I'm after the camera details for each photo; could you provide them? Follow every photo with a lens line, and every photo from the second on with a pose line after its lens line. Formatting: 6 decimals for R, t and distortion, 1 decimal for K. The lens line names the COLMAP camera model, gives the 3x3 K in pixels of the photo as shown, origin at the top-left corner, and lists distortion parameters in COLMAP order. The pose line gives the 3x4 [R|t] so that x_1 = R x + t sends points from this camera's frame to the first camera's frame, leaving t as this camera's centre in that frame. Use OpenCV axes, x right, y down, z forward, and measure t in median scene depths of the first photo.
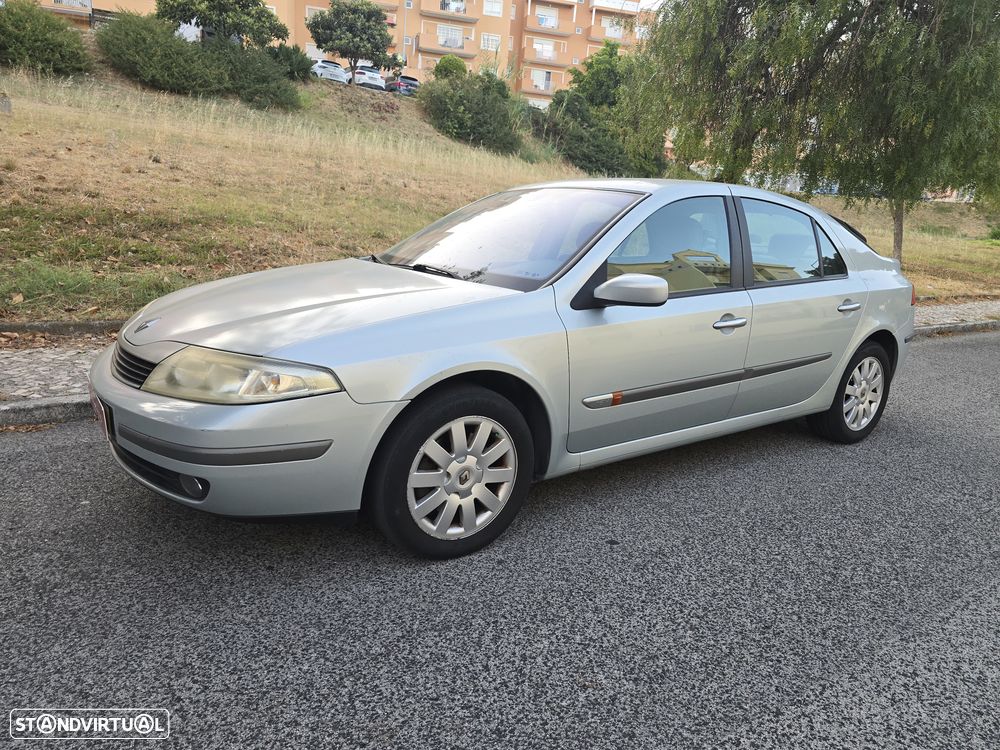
lens RADIAL K [[683.6, 0, 510.1], [0, 683.6, 369.9], [0, 0, 1]] dist [0.044778, -0.040575]
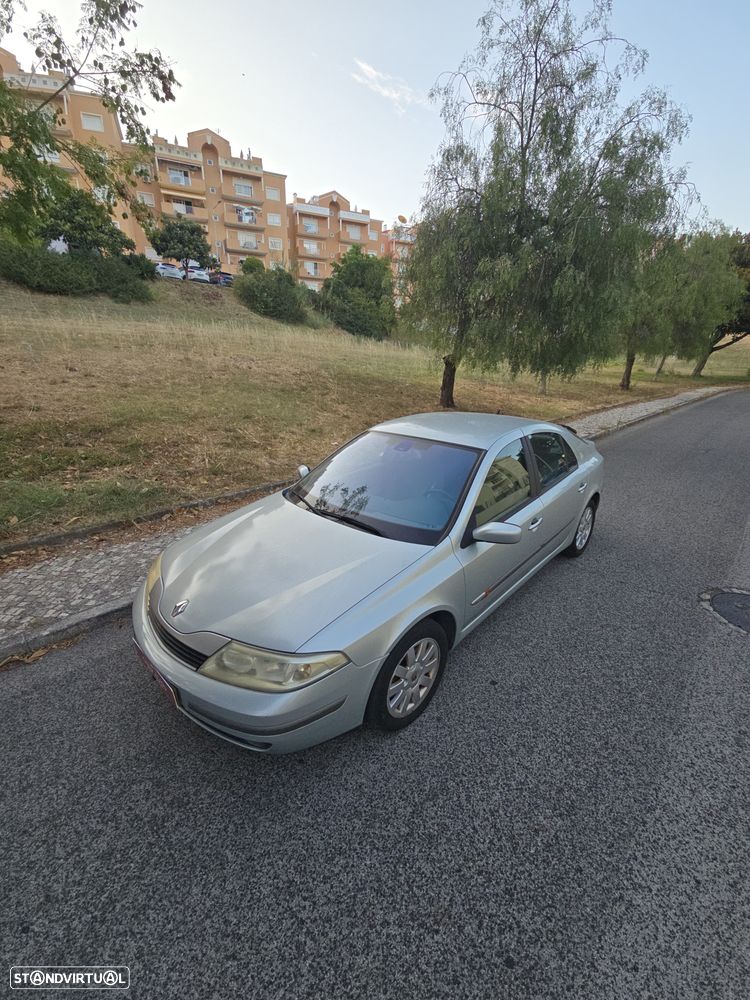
lens RADIAL K [[413.1, 0, 380.4], [0, 413.1, 502.4], [0, 0, 1]] dist [0.003562, -0.002222]
pose [[0.980476, -0.115734, 0.158973, -0.168048], [0.094327, 0.986183, 0.136183, -0.252074], [-0.172538, -0.118529, 0.977845, 0.096595]]
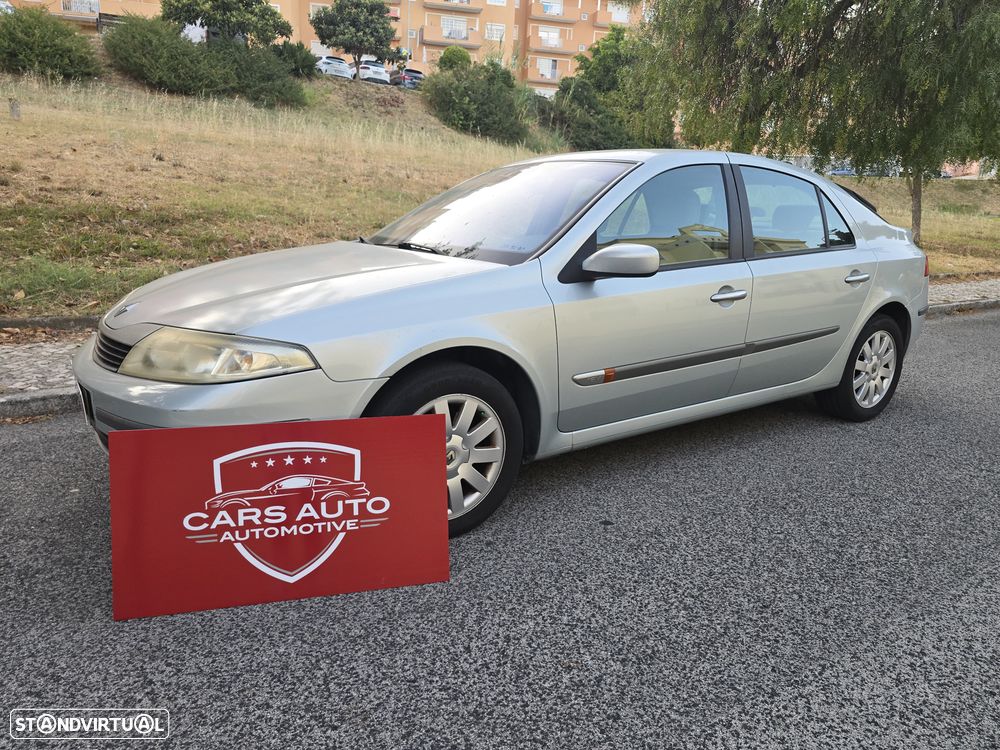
lens RADIAL K [[683.6, 0, 498.2], [0, 683.6, 375.5], [0, 0, 1]] dist [0.044778, -0.040575]
pose [[0.999091, -0.021408, -0.036861, 0.027591], [0.022035, 0.999618, 0.016692, 0.017797], [0.036490, -0.017489, 0.999181, 0.023305]]
